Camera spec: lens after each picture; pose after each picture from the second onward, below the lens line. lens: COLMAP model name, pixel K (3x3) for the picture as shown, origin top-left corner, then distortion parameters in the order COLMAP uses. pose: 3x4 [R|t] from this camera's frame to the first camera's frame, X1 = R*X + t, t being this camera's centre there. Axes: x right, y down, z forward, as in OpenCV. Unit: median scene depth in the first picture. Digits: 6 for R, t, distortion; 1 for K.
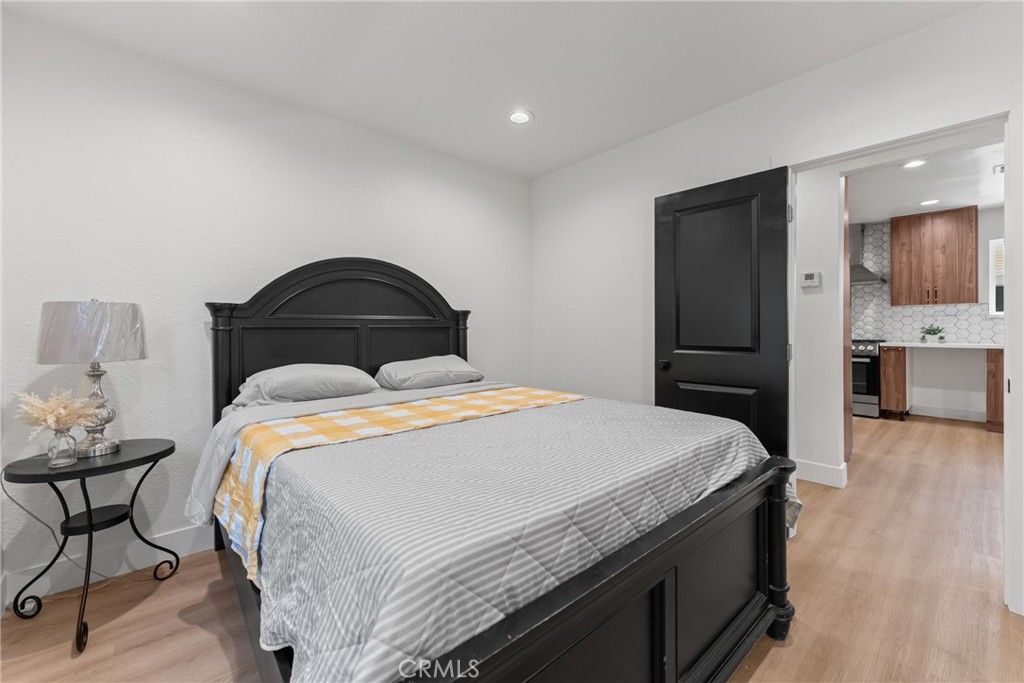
lens RADIAL K [[413.7, 0, 512.6], [0, 413.7, 331.7], [0, 0, 1]] dist [-0.002290, -0.000316]
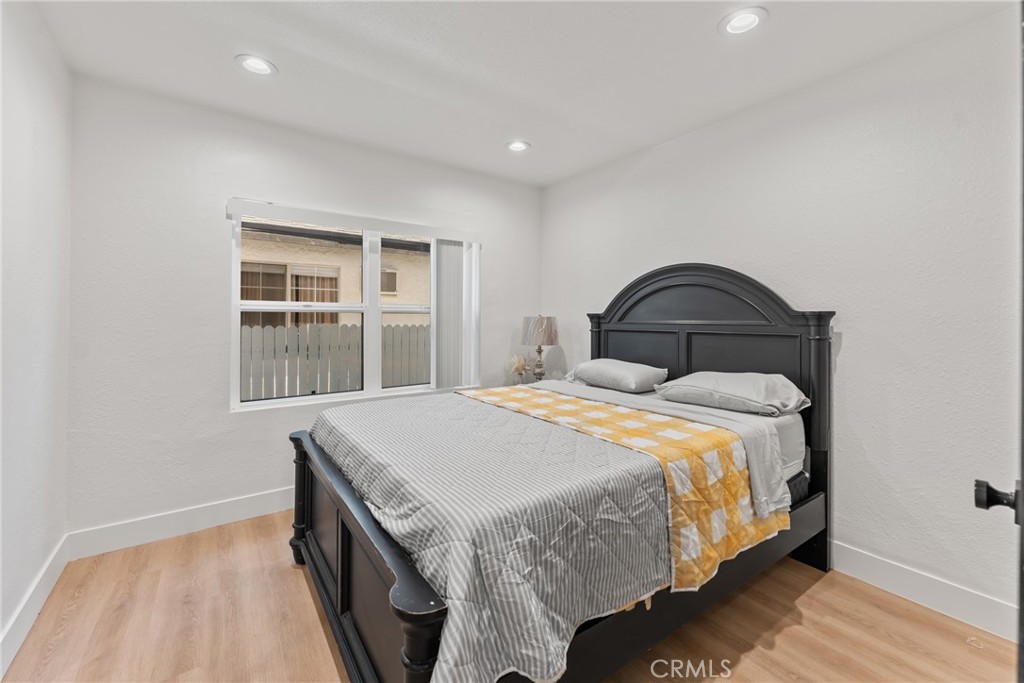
lens RADIAL K [[413.7, 0, 501.0], [0, 413.7, 317.8], [0, 0, 1]] dist [-0.002290, -0.000316]
pose [[-0.105528, -0.001362, -0.994415, 0.836473], [-0.015615, 0.999878, 0.000288, -0.047785], [0.994294, 0.015558, -0.105536, 0.817501]]
